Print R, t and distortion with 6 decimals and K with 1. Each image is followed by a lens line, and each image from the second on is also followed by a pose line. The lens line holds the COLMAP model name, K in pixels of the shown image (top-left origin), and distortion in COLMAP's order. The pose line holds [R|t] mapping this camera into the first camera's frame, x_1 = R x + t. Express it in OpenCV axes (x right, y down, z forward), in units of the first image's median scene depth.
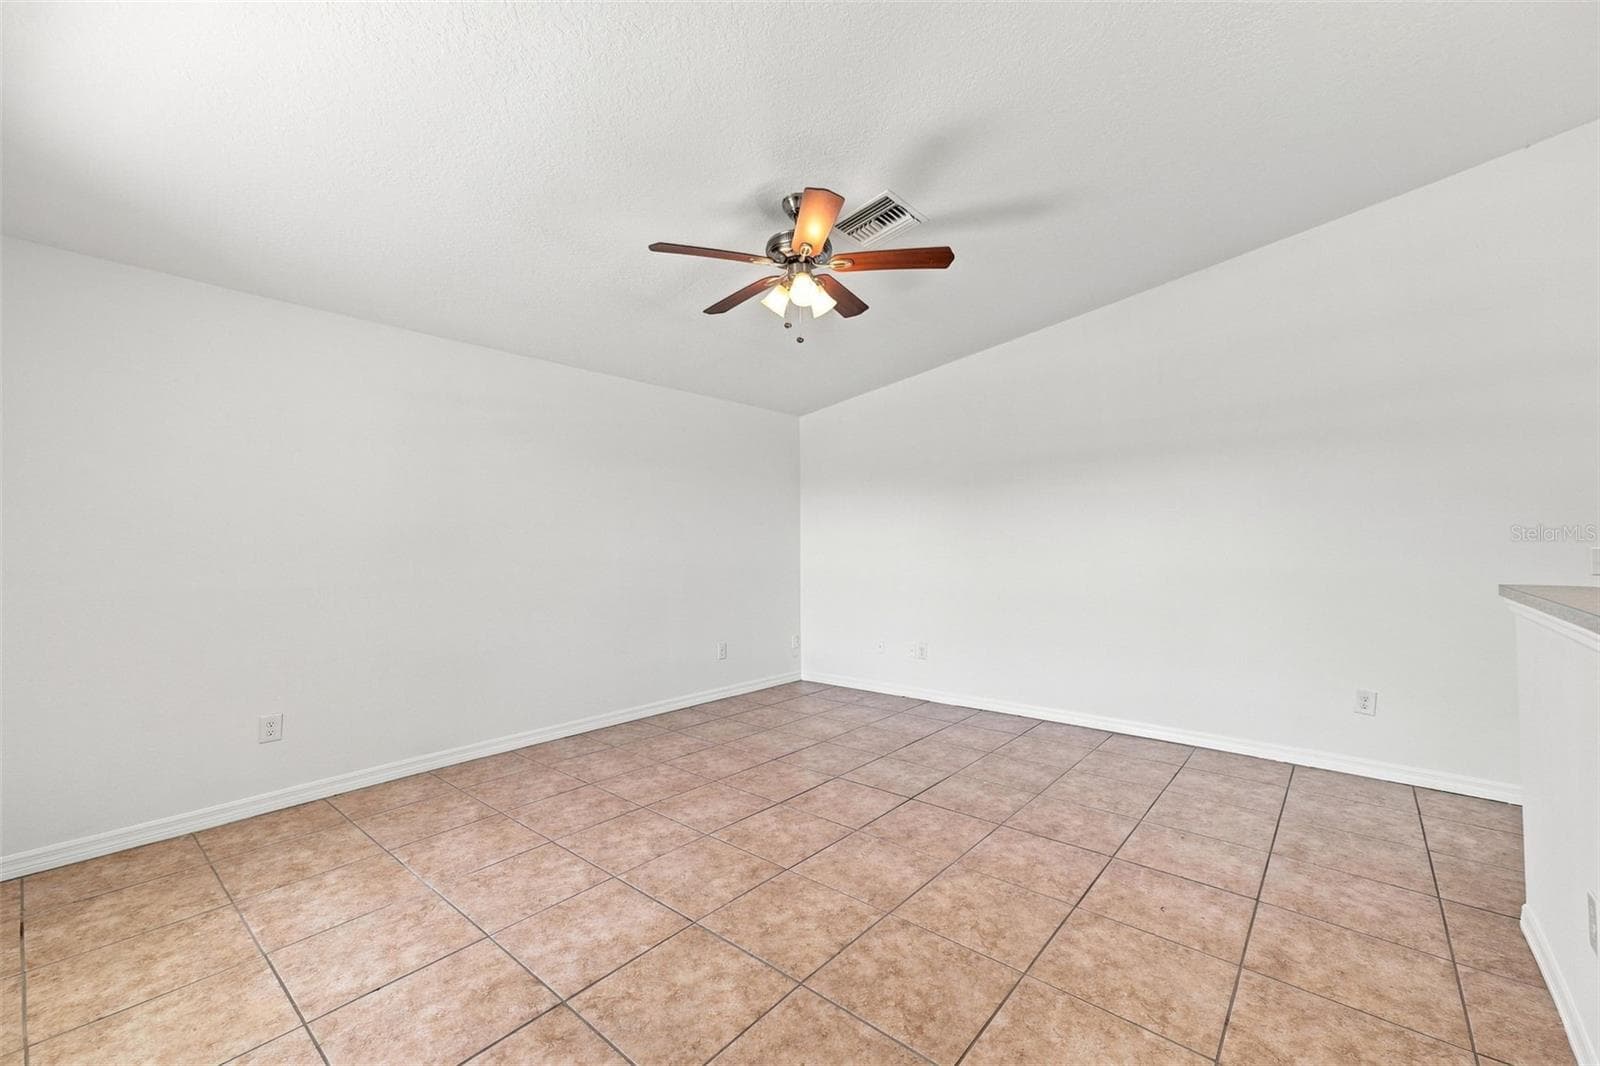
lens RADIAL K [[646.6, 0, 797.0], [0, 646.6, 536.5], [0, 0, 1]] dist [0.015045, 0.000507]
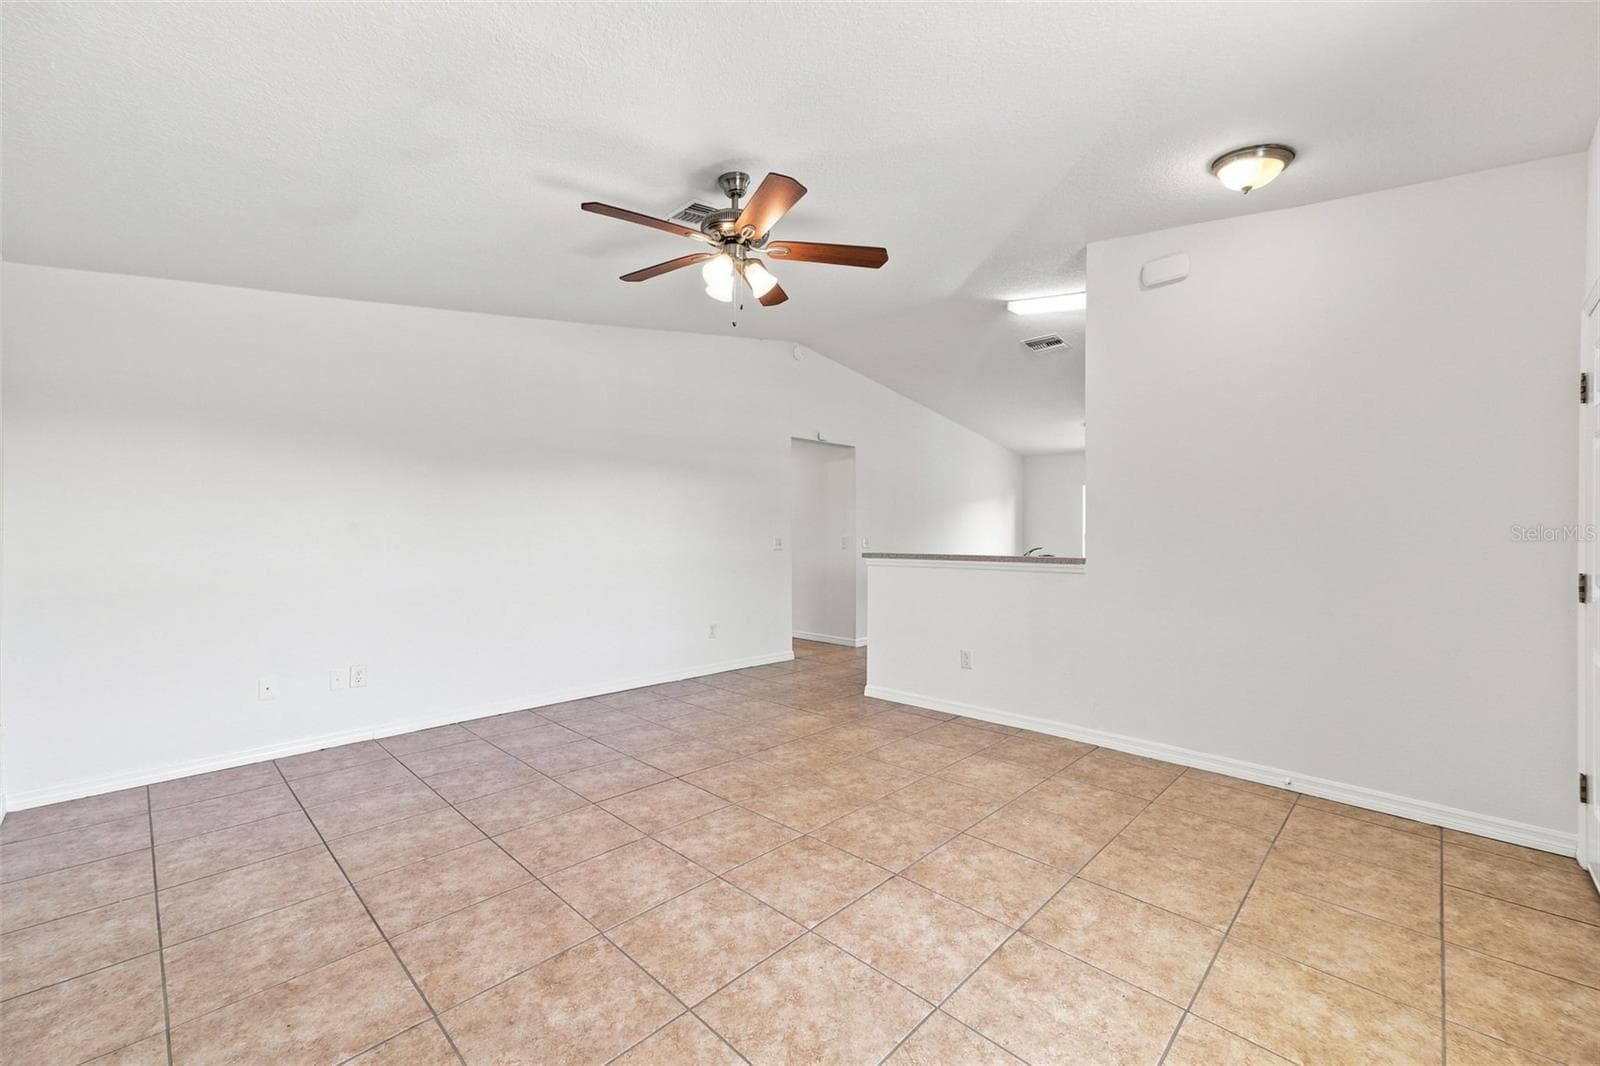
lens RADIAL K [[646.6, 0, 798.0], [0, 646.6, 537.9], [0, 0, 1]] dist [0.015045, 0.000507]
pose [[0.044440, 0.007628, 0.998983, -0.919261], [-0.025483, 0.999654, -0.006499, 0.017213], [-0.998687, -0.025168, 0.044619, 0.808197]]
